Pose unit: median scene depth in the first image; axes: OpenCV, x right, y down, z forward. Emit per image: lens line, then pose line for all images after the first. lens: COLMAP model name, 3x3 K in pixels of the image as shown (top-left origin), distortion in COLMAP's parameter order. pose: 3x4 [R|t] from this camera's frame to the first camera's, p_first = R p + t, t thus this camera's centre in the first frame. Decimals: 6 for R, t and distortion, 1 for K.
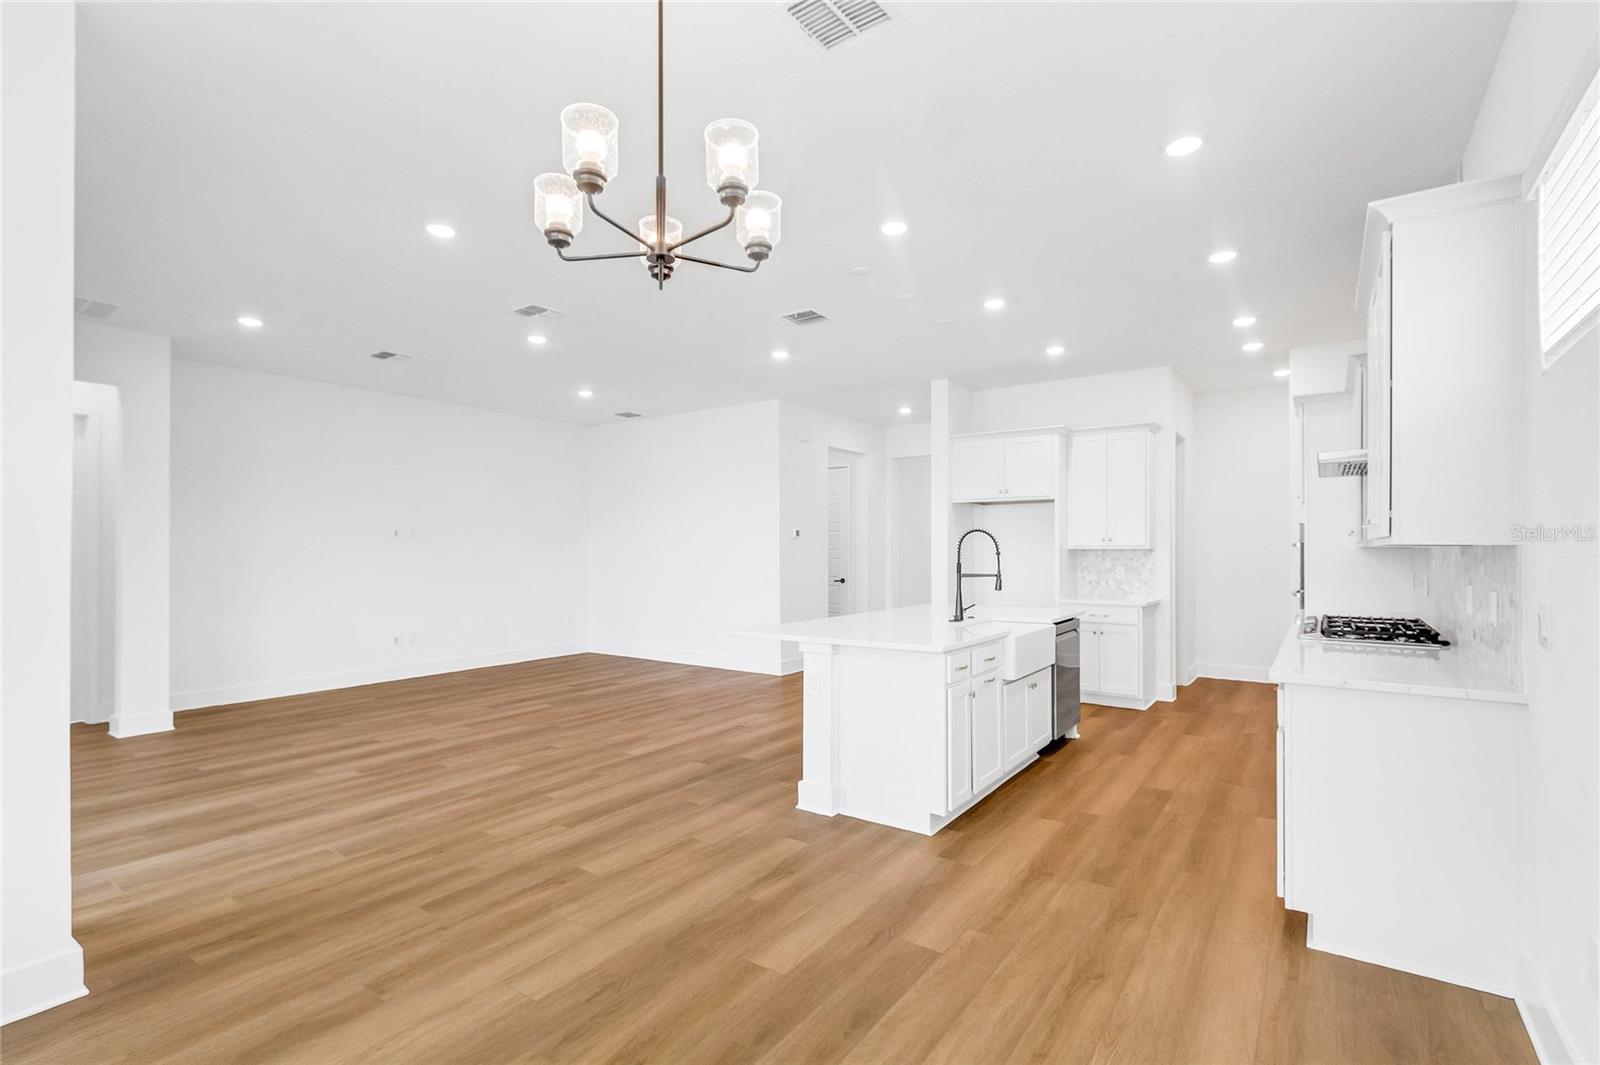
lens RADIAL K [[752.7, 0, 776.4], [0, 752.7, 545.1], [0, 0, 1]] dist [0.000602, 0.000108]
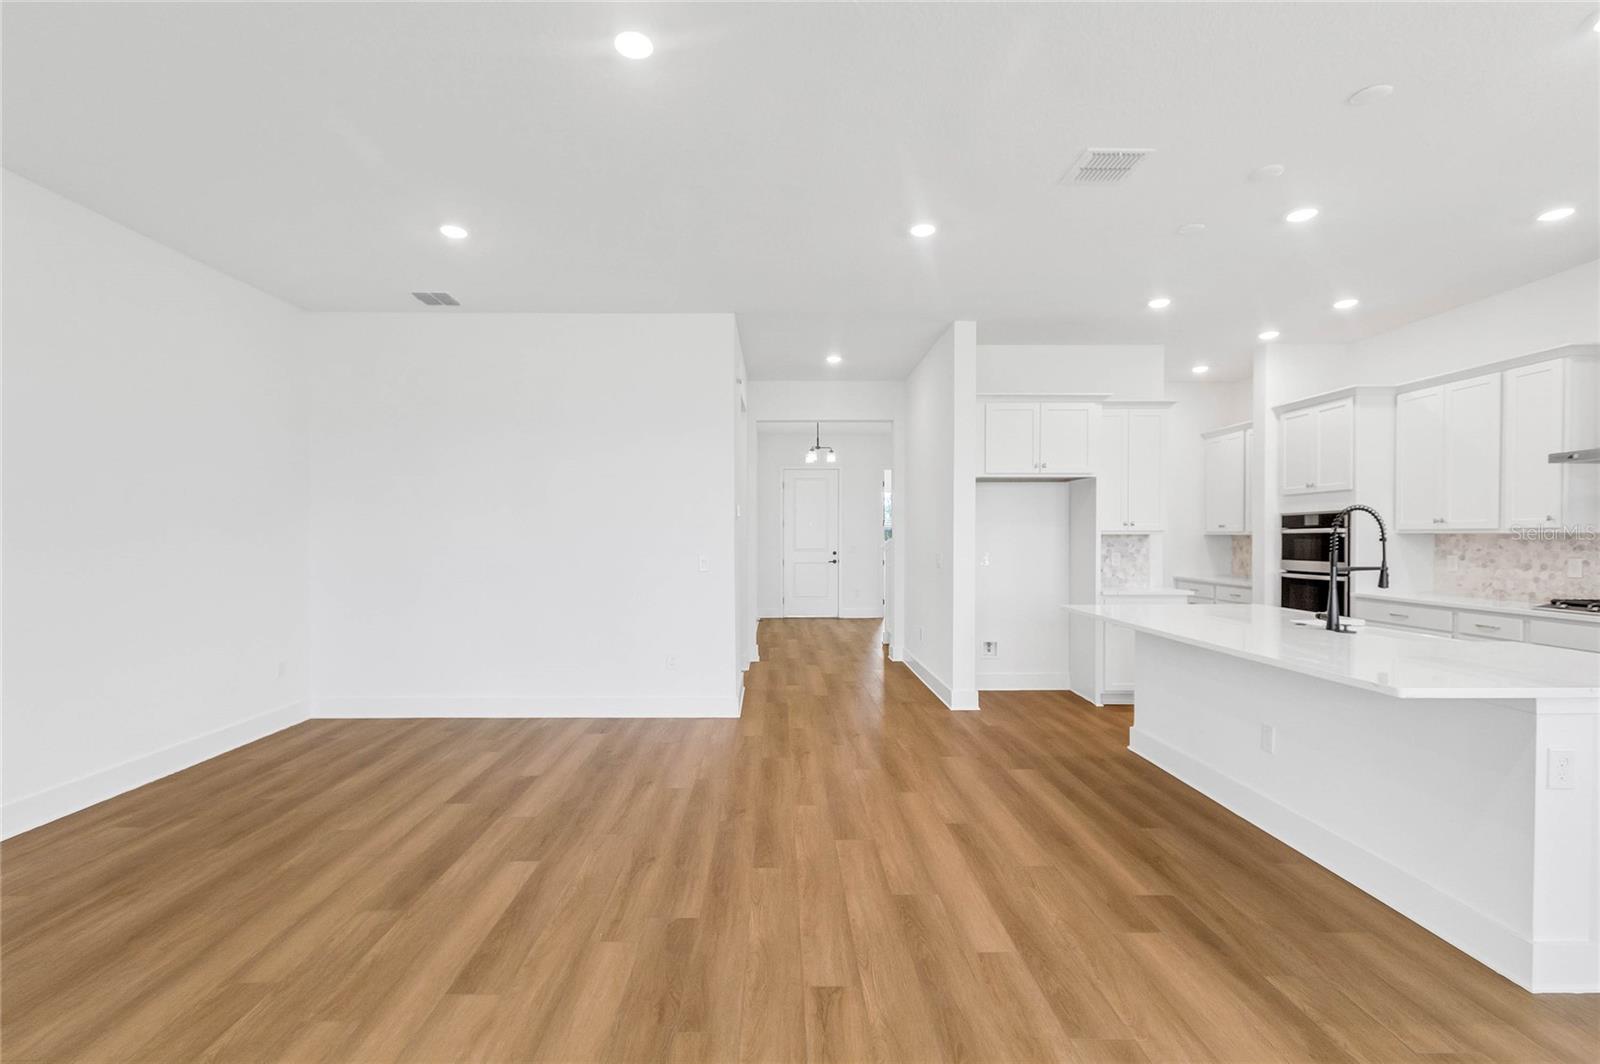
lens RADIAL K [[735.2, 0, 787.8], [0, 735.2, 549.4], [0, 0, 1]] dist [0.001046, 0.000275]
pose [[0.798477, -0.009829, 0.601945, -0.439746], [-0.005315, 0.999713, 0.023374, 0.004814], [-0.602002, -0.021863, 0.798195, 0.530917]]
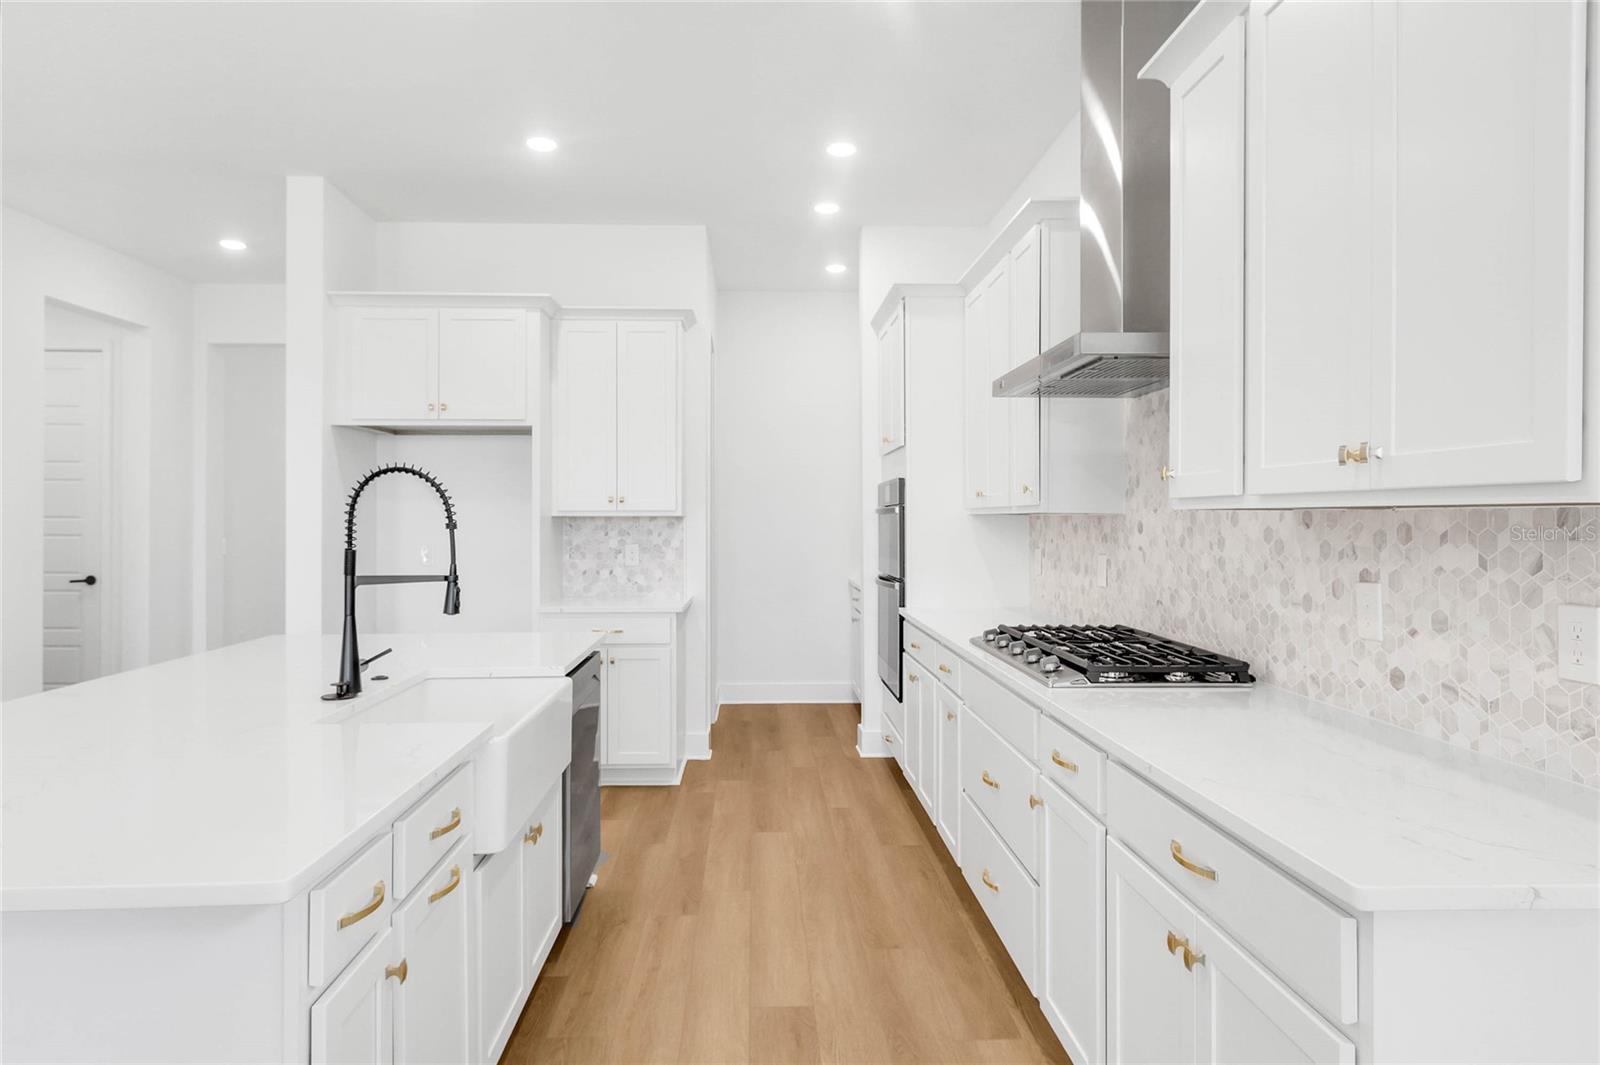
lens RADIAL K [[969.6, 0, 792.6], [0, 969.6, 513.9], [0, 0, 1]] dist [-0.003038, 0.036613]
pose [[0.783221, 0.002911, 0.621736, 0.075487], [-0.003855, 0.999993, 0.000174, 0.002706], [-0.621731, -0.002534, 0.783227, 0.320341]]
